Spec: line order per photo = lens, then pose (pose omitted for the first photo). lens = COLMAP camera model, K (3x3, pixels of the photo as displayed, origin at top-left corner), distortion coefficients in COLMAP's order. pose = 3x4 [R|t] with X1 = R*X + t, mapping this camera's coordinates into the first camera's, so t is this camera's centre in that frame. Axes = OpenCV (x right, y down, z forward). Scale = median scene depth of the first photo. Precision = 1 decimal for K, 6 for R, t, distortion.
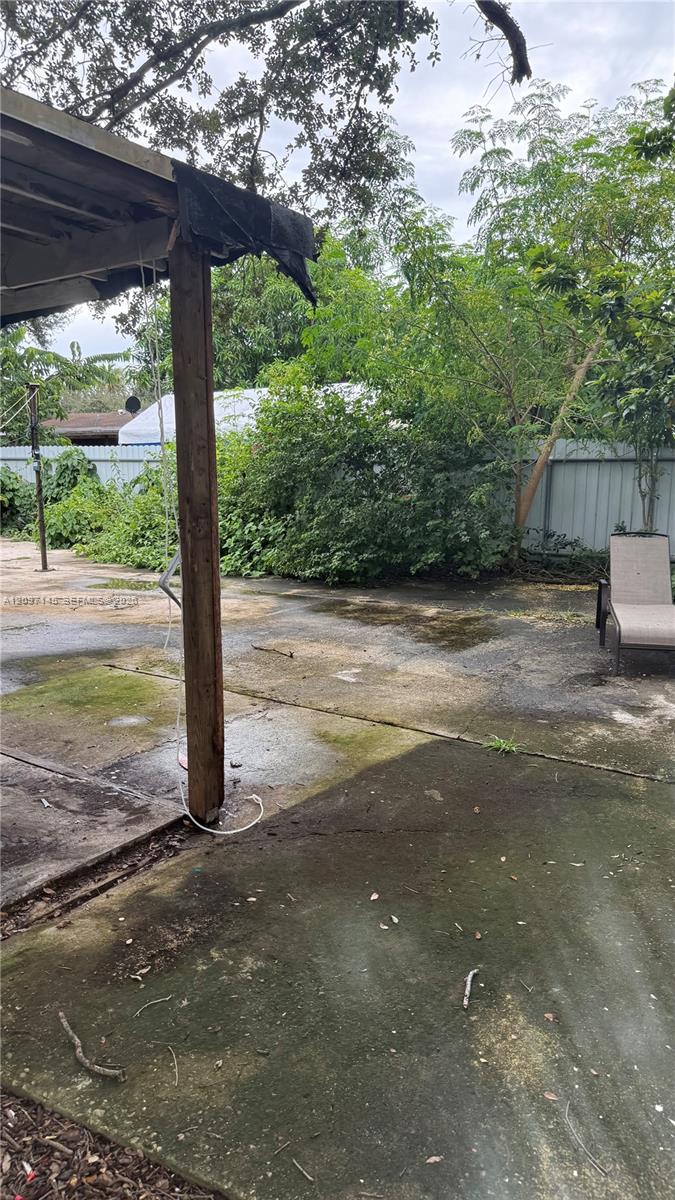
lens RADIAL K [[834.9, 0, 333.2], [0, 834.9, 605.6], [0, 0, 1]] dist [0.168865, -0.316320]
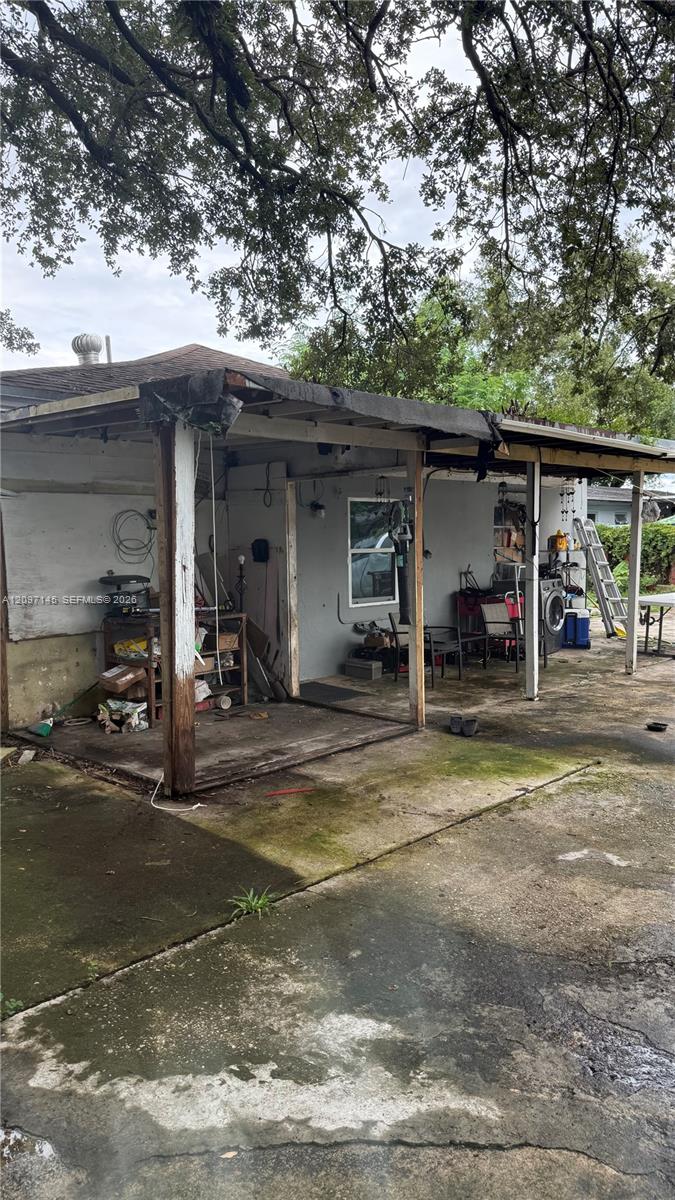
lens RADIAL K [[841.1, 0, 337.5], [0, 841.1, 600.0], [0, 0, 1]] dist [0.100397, -0.166251]
pose [[-0.171895, 0.073691, -0.982355, 0.903641], [-0.155171, 0.982724, 0.100871, -0.203249], [0.972818, 0.169772, -0.157491, 1.067760]]
